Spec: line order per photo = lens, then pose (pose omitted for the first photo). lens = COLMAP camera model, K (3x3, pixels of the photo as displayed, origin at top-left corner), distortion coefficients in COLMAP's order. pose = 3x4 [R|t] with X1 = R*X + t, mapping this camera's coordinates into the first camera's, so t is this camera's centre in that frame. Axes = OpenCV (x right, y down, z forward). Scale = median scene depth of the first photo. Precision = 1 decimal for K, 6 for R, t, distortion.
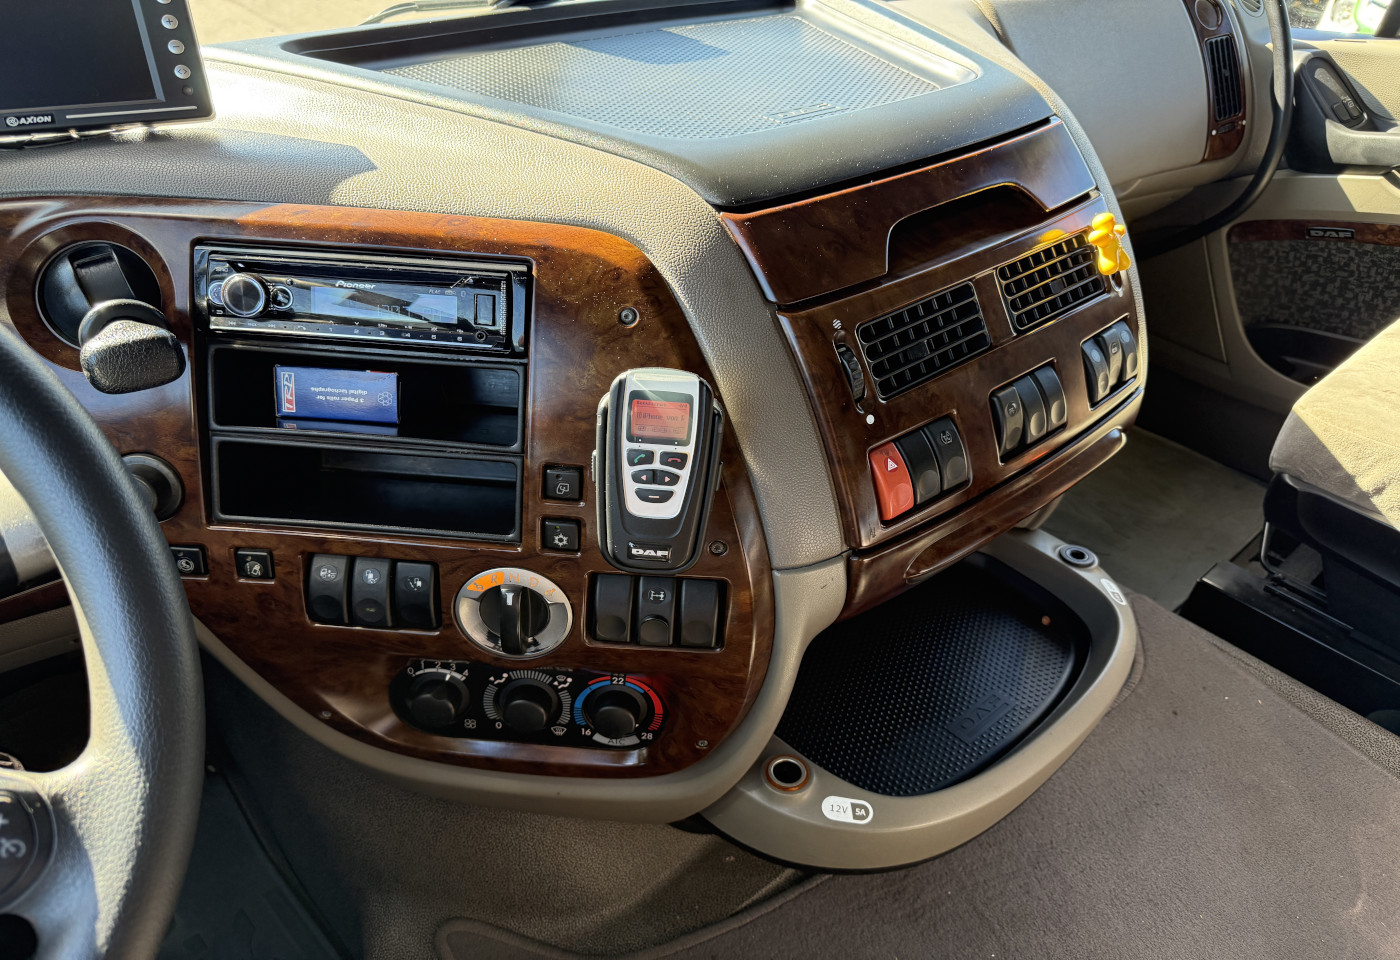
lens RADIAL K [[995.1, 0, 700.0], [0, 995.1, 480.0], [0, 0, 1]] dist [0.030351, -0.003689]
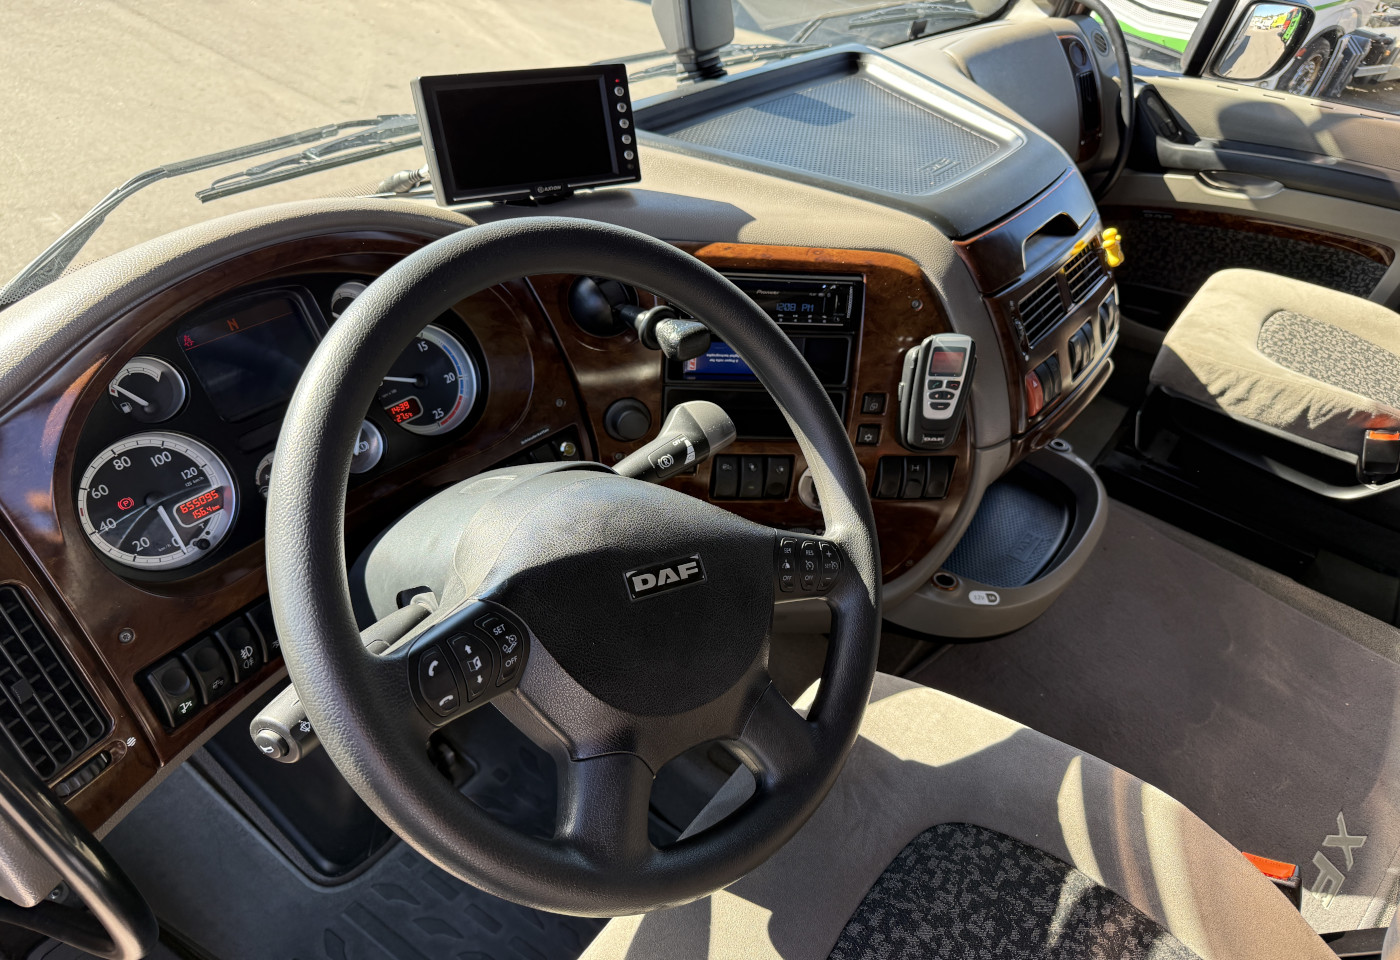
lens RADIAL K [[980.3, 0, 700.0], [0, 980.3, 480.0], [0, 0, 1]] dist [0.160329, -0.227620]
pose [[0.973944, -0.066811, 0.216724, -0.515732], [0.056390, 0.996951, 0.053927, 0.016925], [-0.219666, -0.040301, 0.974742, -0.382291]]
